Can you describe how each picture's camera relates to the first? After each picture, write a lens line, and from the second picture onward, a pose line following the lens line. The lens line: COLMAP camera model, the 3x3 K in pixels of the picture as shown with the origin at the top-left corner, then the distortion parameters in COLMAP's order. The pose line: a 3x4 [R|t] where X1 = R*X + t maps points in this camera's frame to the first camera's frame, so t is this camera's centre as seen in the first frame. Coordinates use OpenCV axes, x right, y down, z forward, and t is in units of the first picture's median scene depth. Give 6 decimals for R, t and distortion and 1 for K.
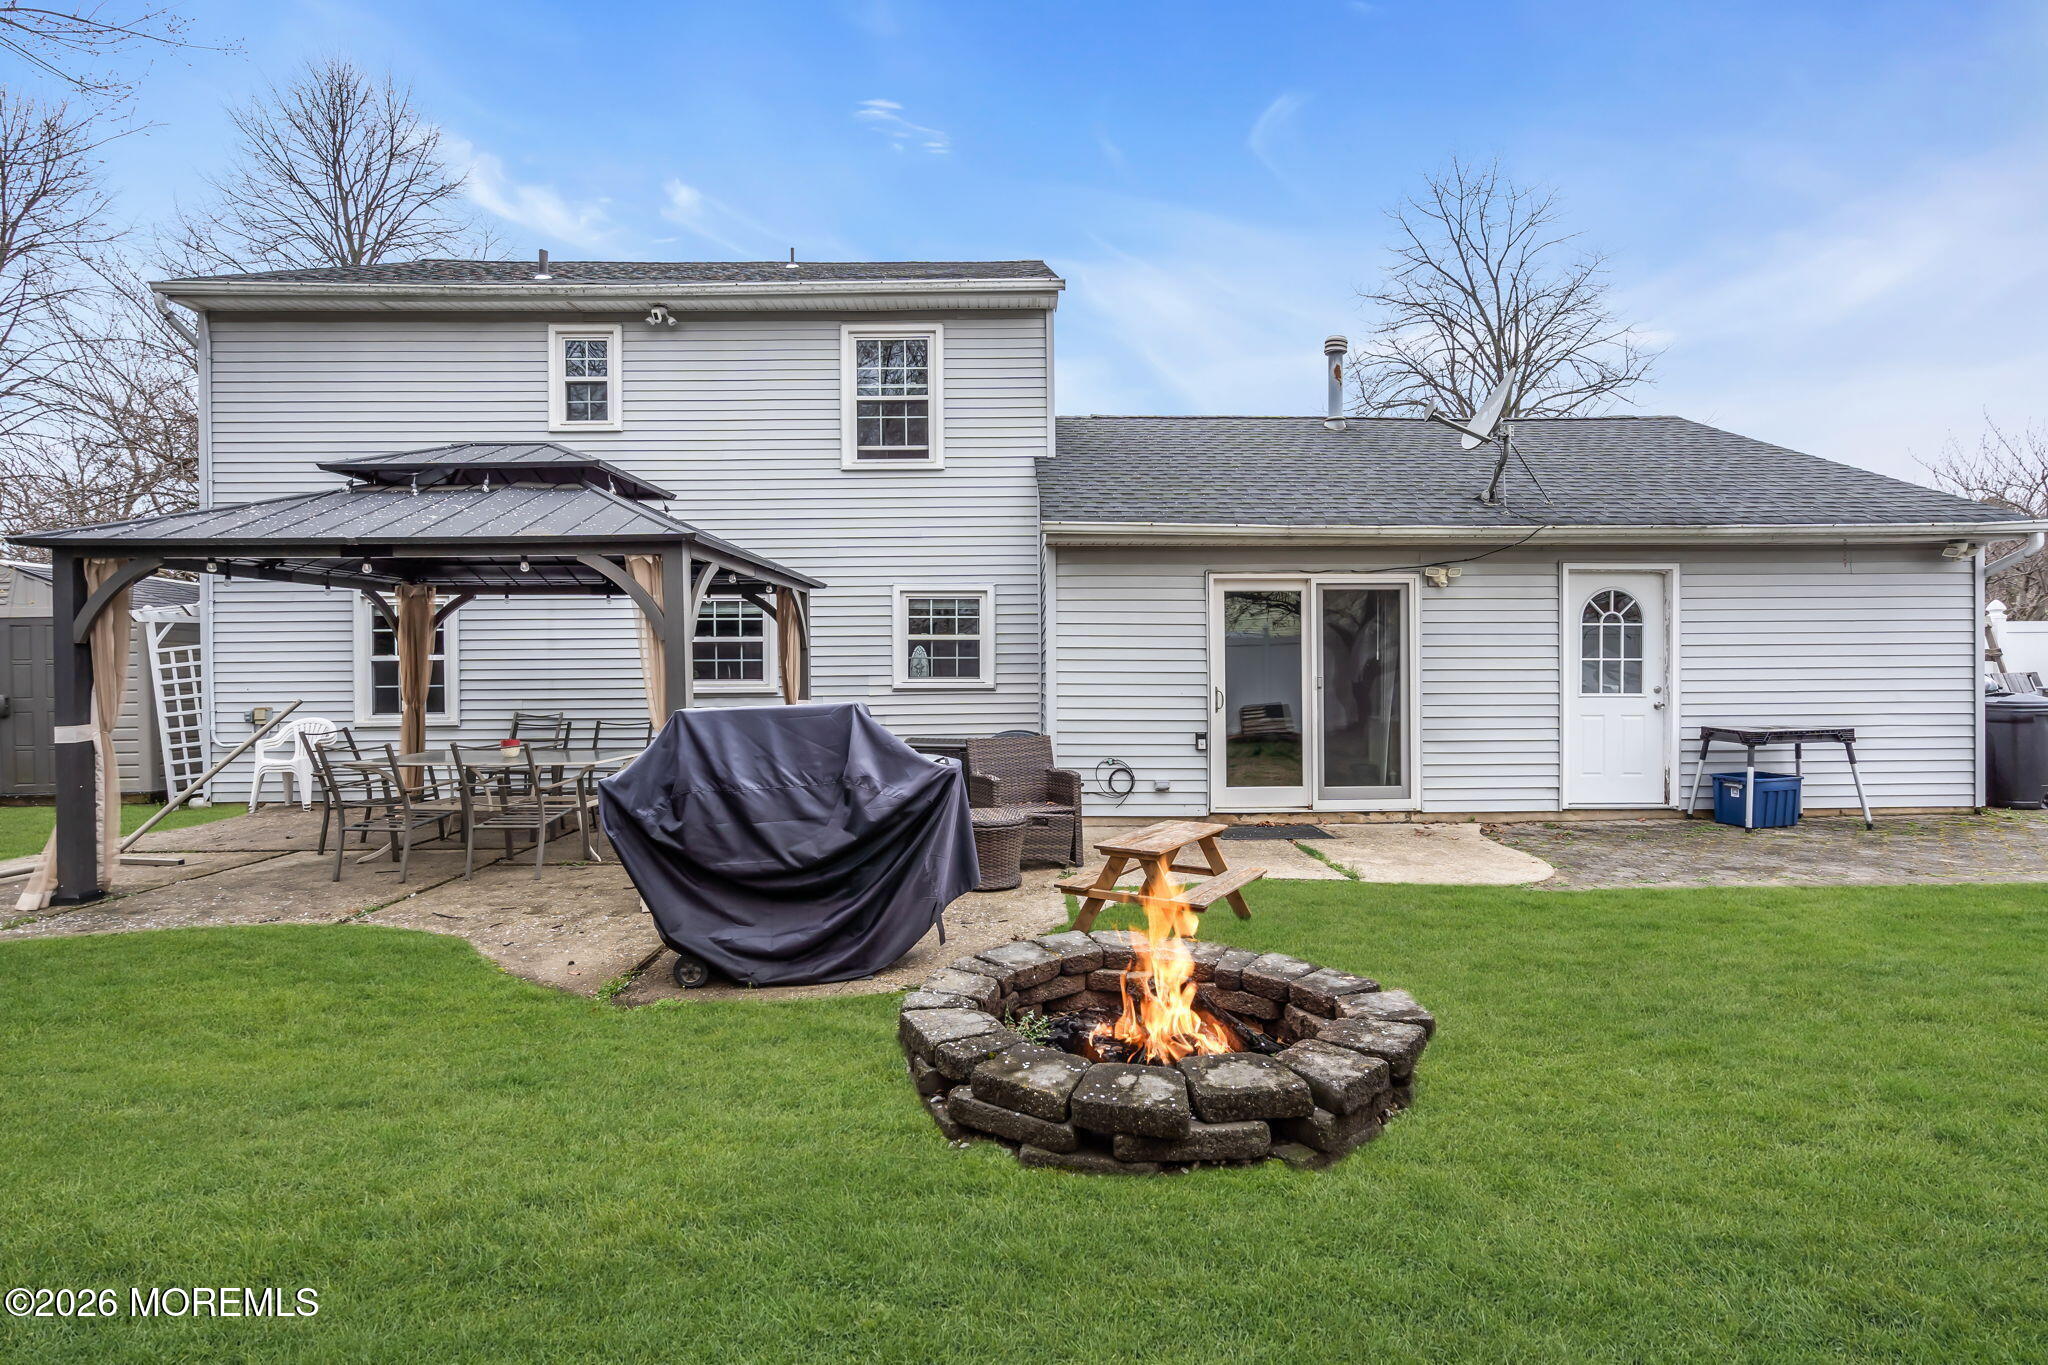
lens RADIAL K [[927.6, 0, 1026.3], [0, 927.6, 683.1], [0, 0, 1]] dist [-0.001310, 0.000157]
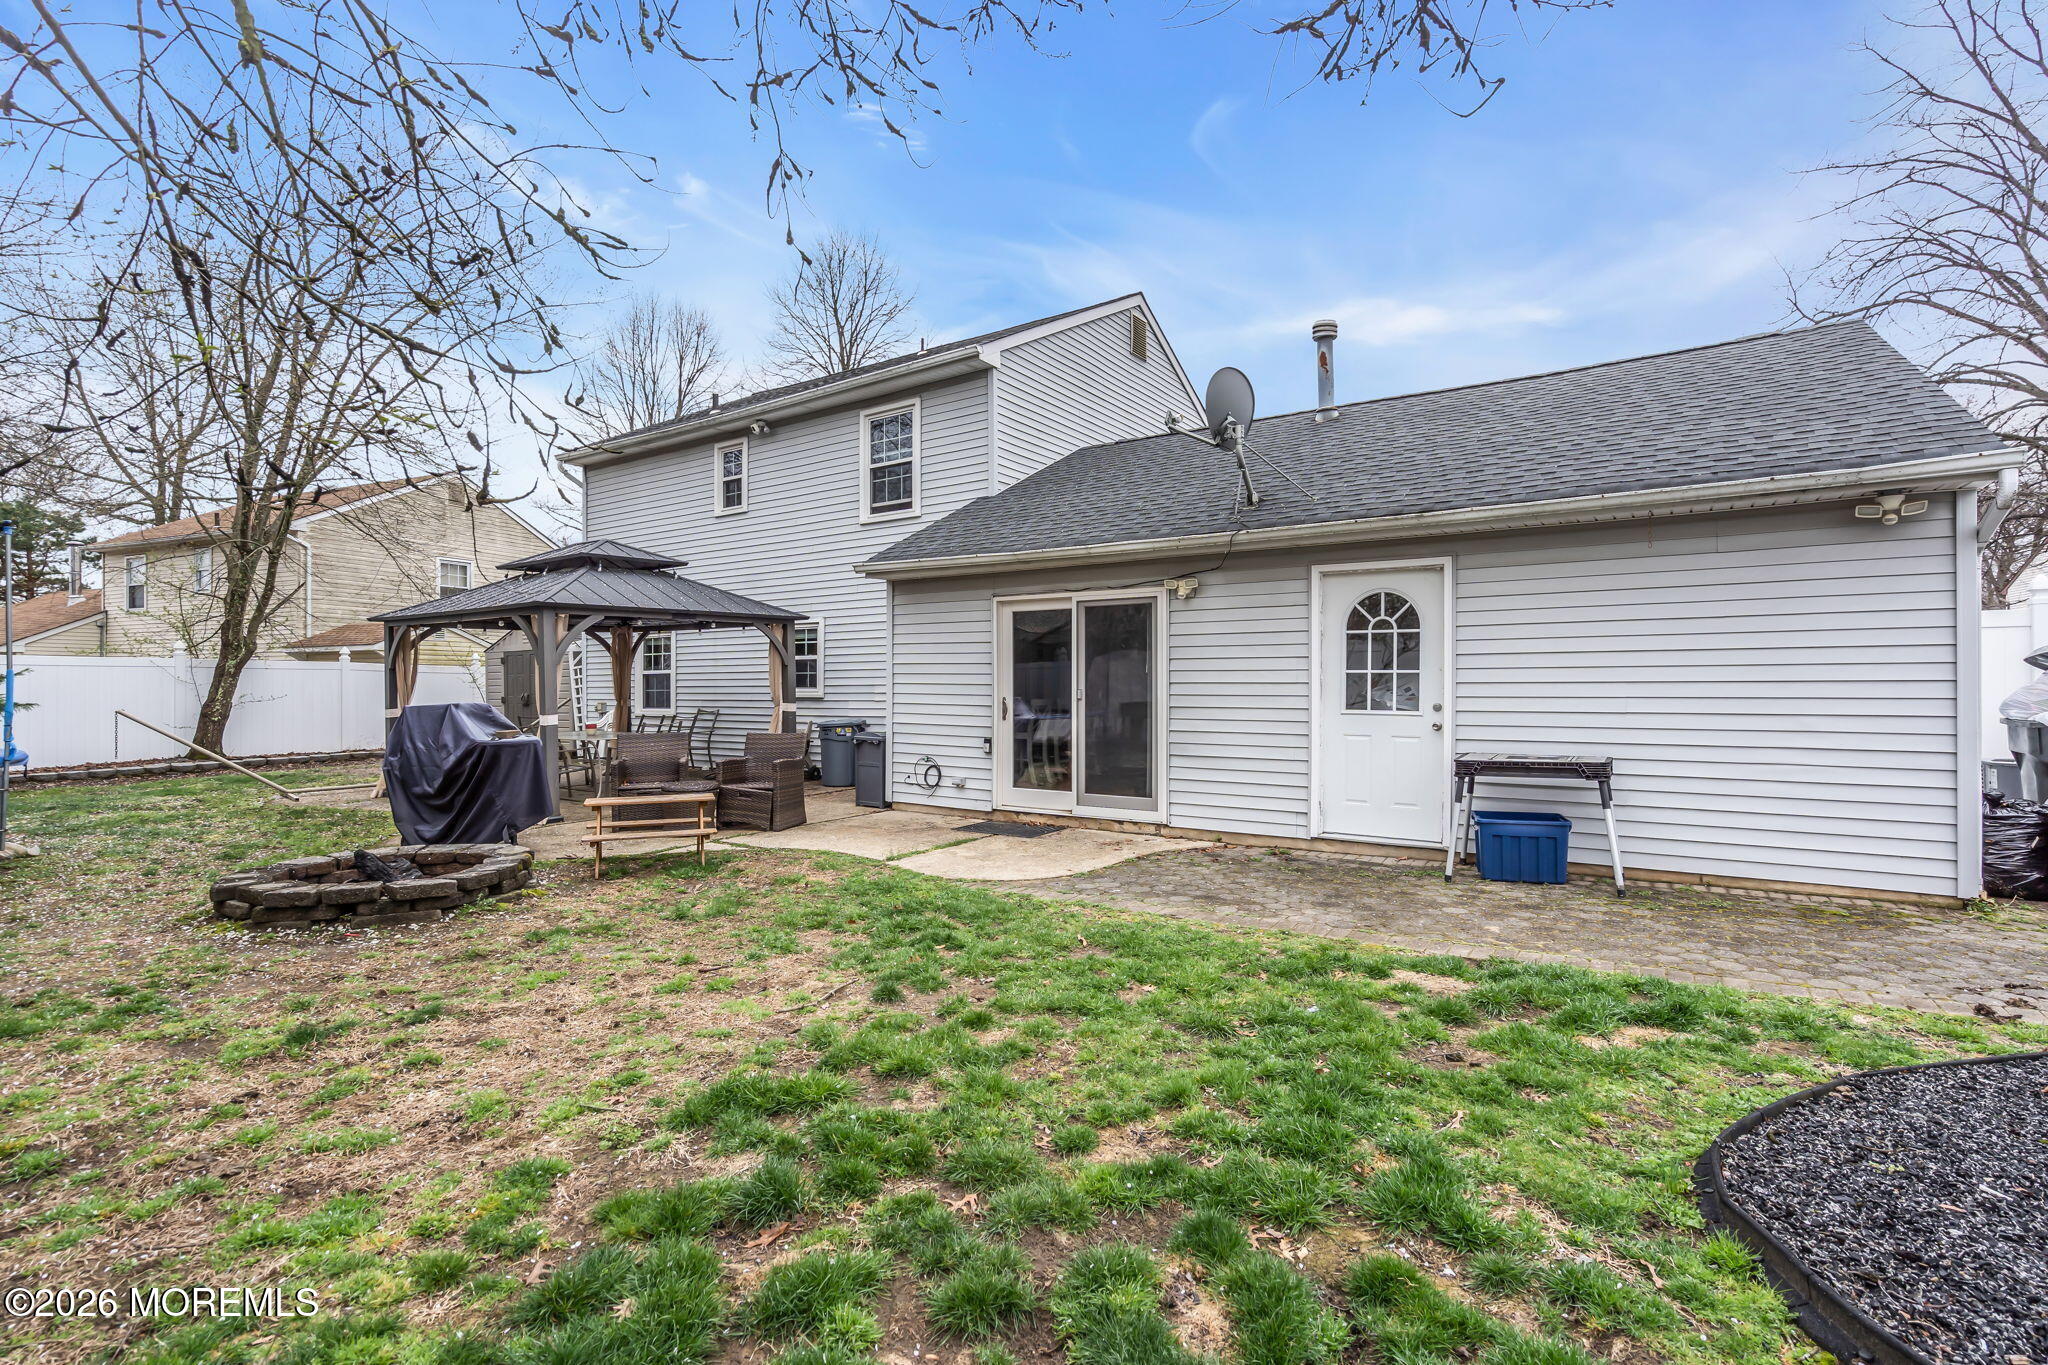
lens RADIAL K [[927.6, 0, 1026.3], [0, 927.6, 683.1], [0, 0, 1]] dist [-0.001310, 0.000157]
pose [[0.820579, 0.003664, -0.571522, 0.864229], [-0.005840, 0.999981, -0.001975, -0.011020], [0.571504, 0.004958, 0.820584, 0.095566]]
